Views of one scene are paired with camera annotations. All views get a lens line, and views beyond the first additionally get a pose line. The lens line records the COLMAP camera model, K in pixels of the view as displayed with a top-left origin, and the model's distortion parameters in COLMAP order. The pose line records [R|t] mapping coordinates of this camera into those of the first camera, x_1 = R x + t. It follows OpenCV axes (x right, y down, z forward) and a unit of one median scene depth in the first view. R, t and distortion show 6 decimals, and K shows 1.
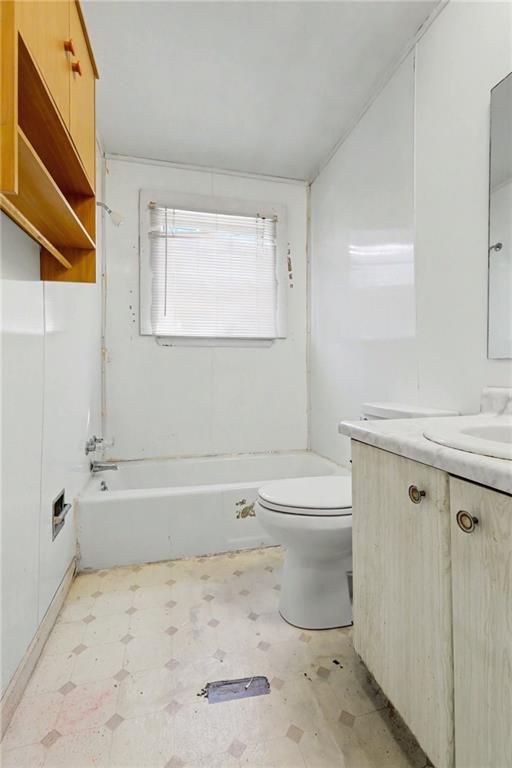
lens RADIAL K [[367.7, 0, 256.0], [0, 367.7, 384.0], [0, 0, 1]] dist [0.001218, 0.000601]
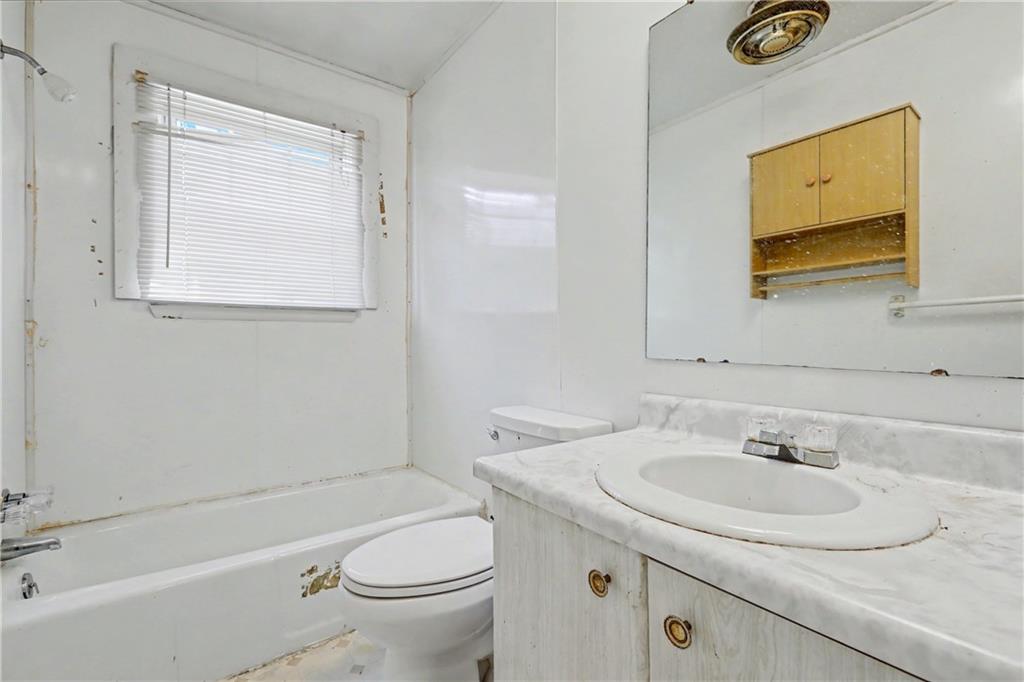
lens RADIAL K [[466.1, 0, 509.4], [0, 466.1, 346.6], [0, 0, 1]] dist [0.001623, 0.000363]
pose [[0.926586, -0.001388, 0.376080, -0.021179], [0.002759, 0.999991, -0.003106, -0.059978], [-0.376073, 0.003916, 0.926582, 0.107187]]
